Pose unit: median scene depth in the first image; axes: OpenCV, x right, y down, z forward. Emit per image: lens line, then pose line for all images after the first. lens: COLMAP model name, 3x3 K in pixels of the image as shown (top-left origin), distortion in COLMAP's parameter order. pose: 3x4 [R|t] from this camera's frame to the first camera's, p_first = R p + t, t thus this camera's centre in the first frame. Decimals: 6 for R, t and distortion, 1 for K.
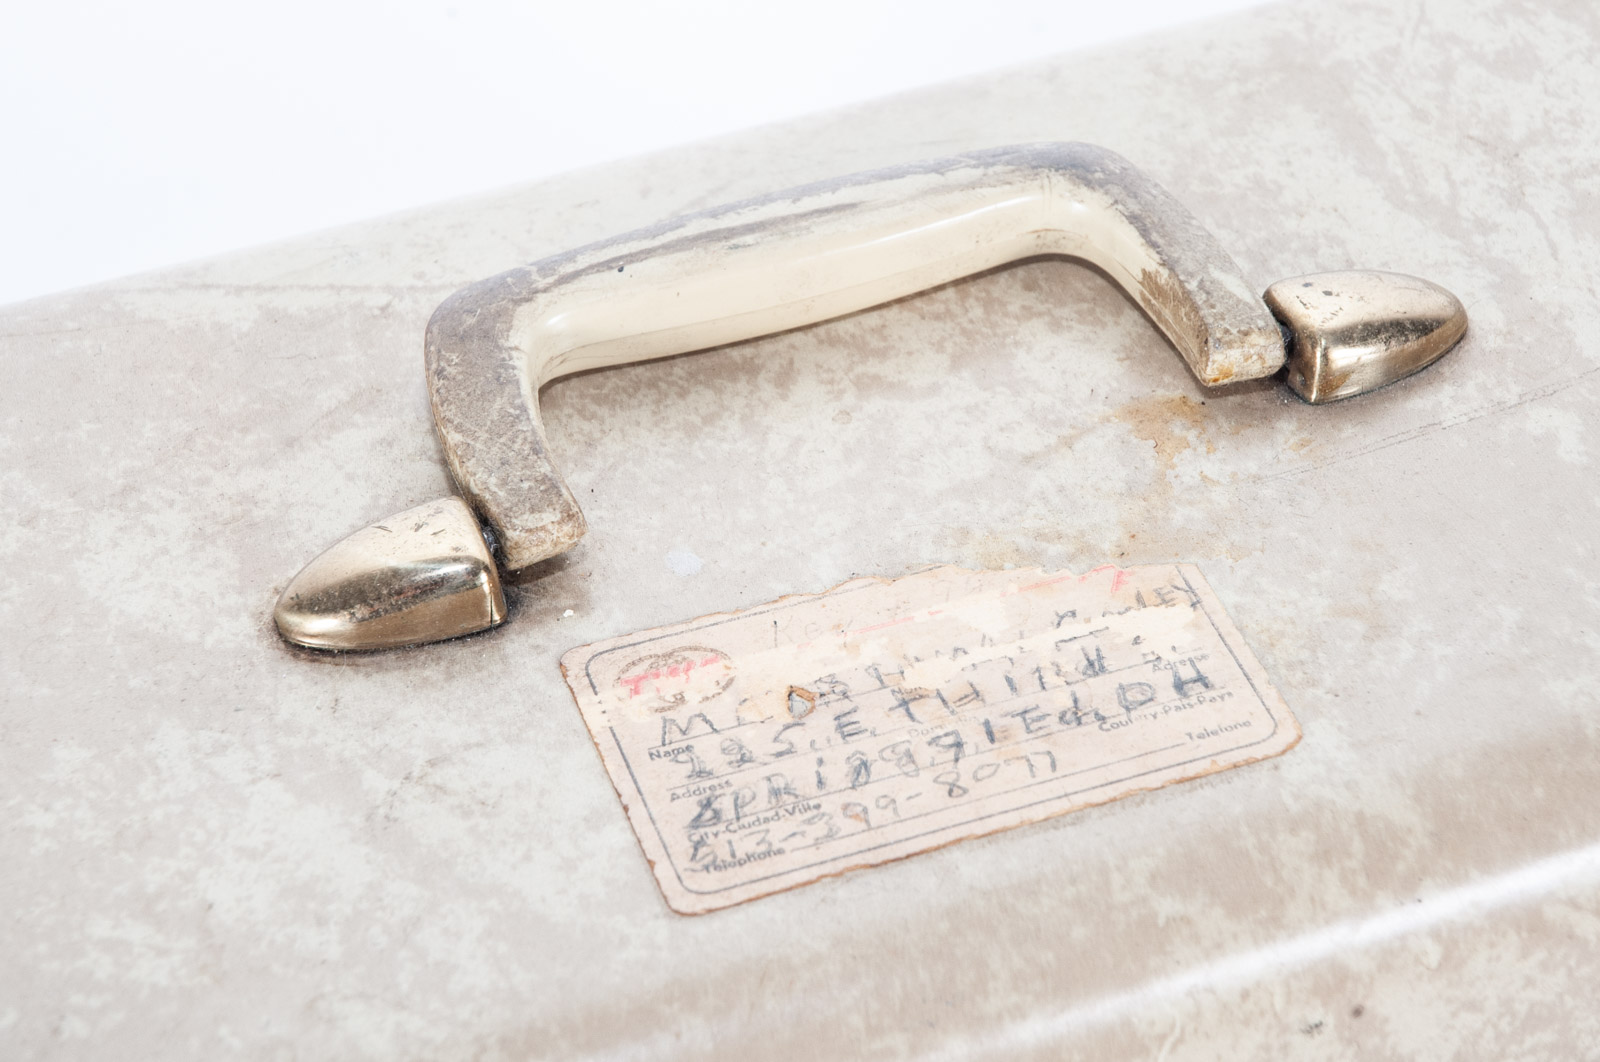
lens RADIAL K [[3887.4, 0, 814.2], [0, 3887.4, 522.4], [0, 0, 1]] dist [0.055129, 0.000000]
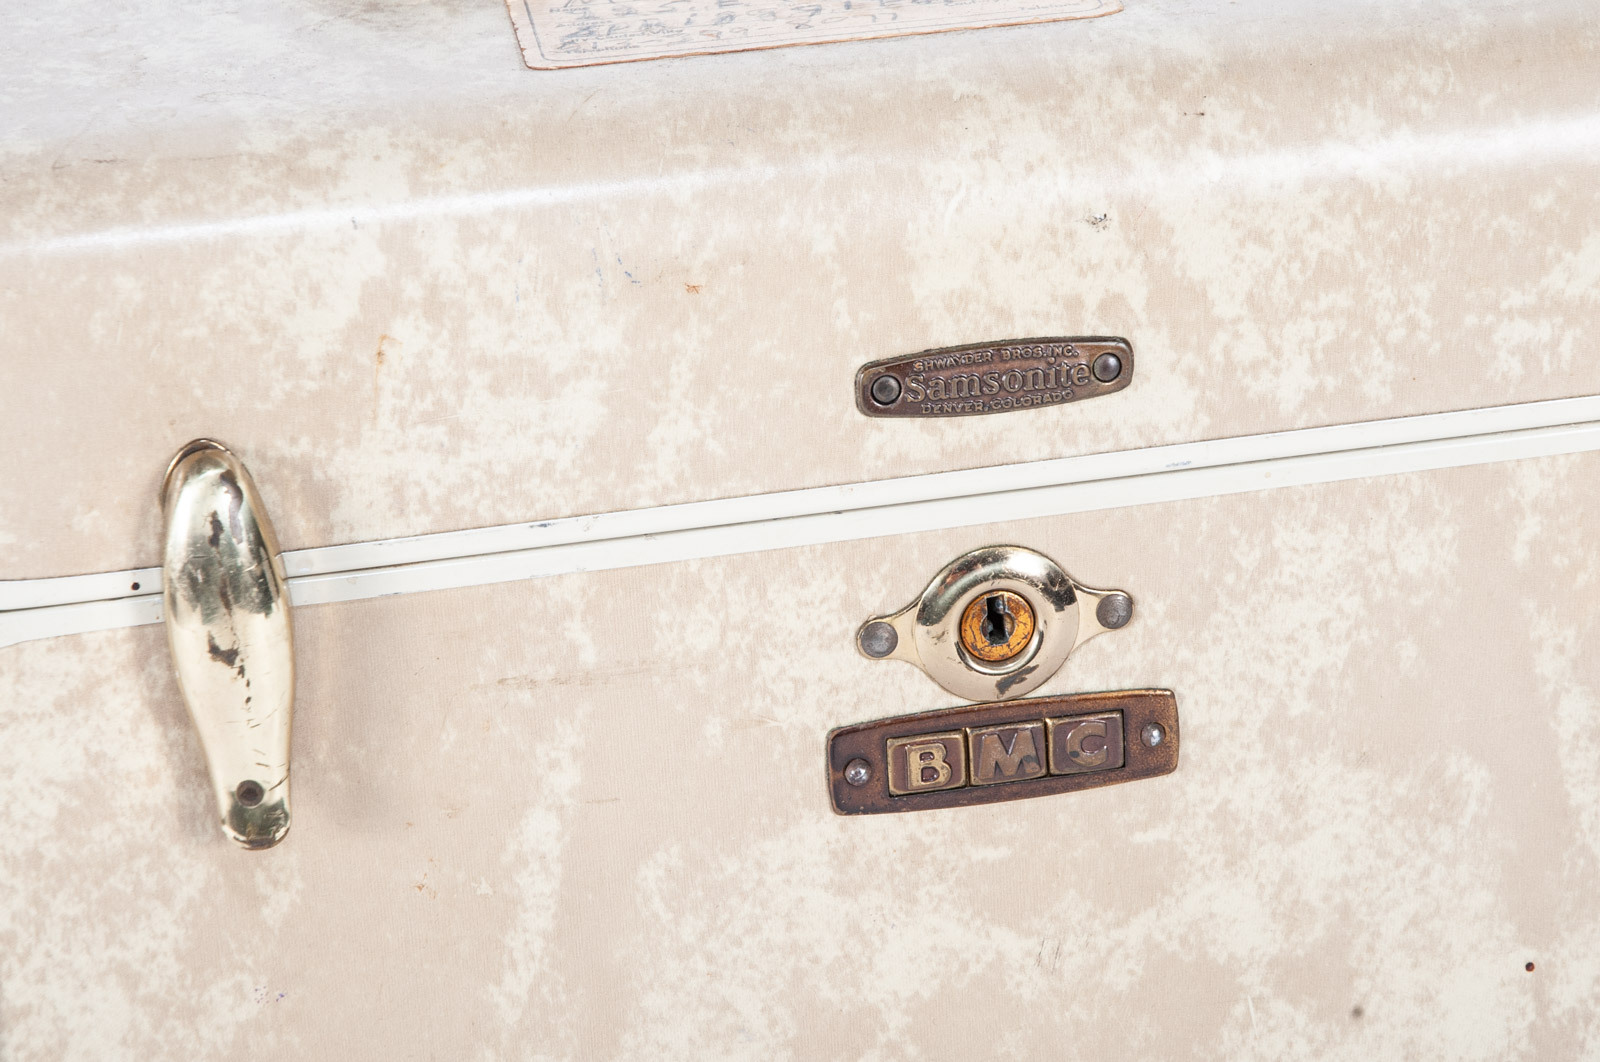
lens RADIAL K [[3887.4, 0, 794.1], [0, 3887.4, 515.0], [0, 0, 1]] dist [0.055129, 0.000000]
pose [[0.980476, 0.039495, -0.192634, 0.247501], [-0.096242, 0.950653, -0.294951, 0.517082], [0.171479, 0.307732, 0.935893, -0.013597]]
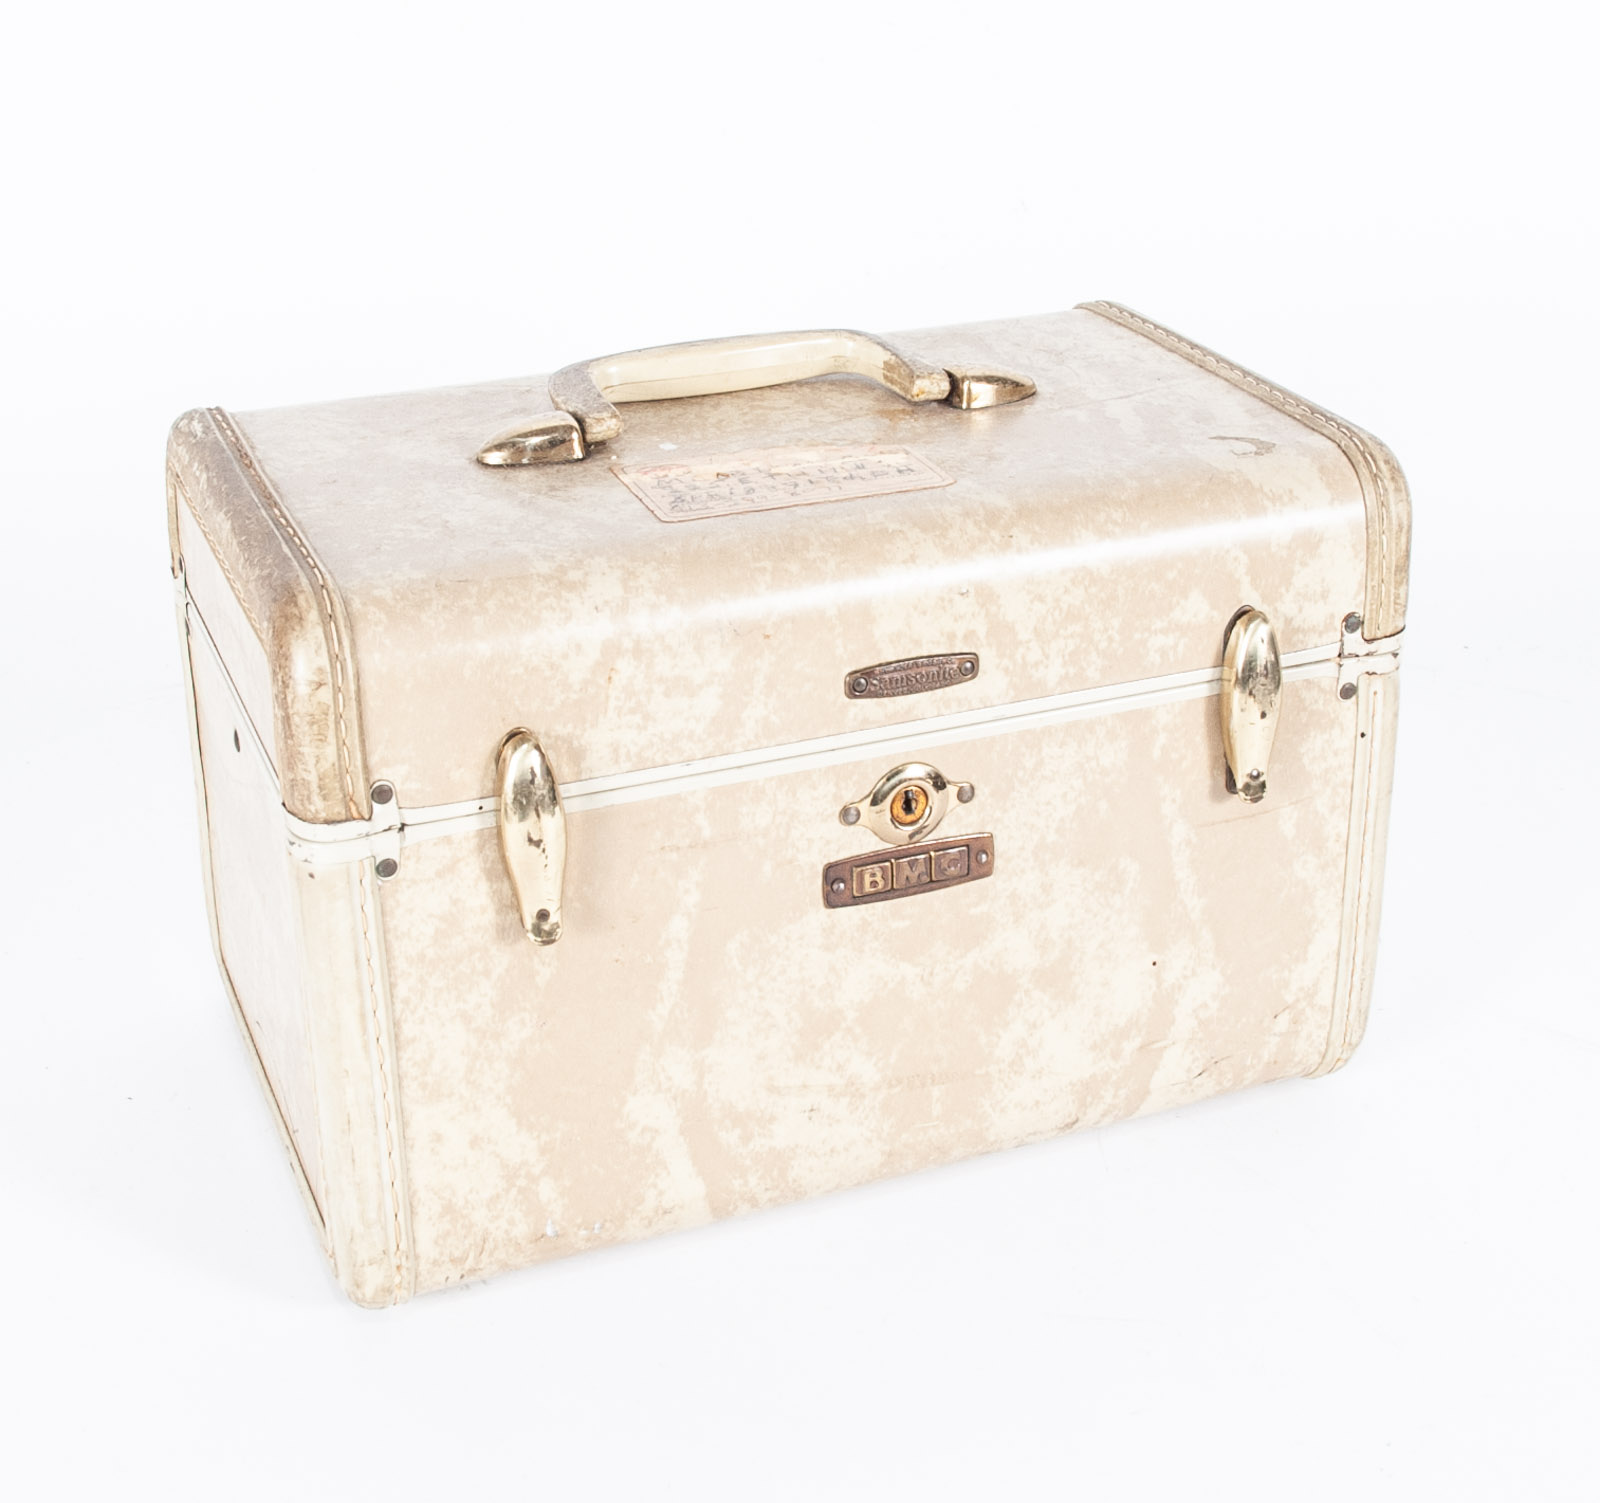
lens RADIAL K [[2493.1, 0, 814.0], [0, 2493.1, 660.5], [0, 0, 1]] dist [-0.206200, 0.000000]
pose [[0.999615, -0.004744, 0.027327, 0.008762], [0.013353, 0.945884, -0.324231, 0.577861], [-0.024310, 0.324471, 0.945583, -0.257552]]
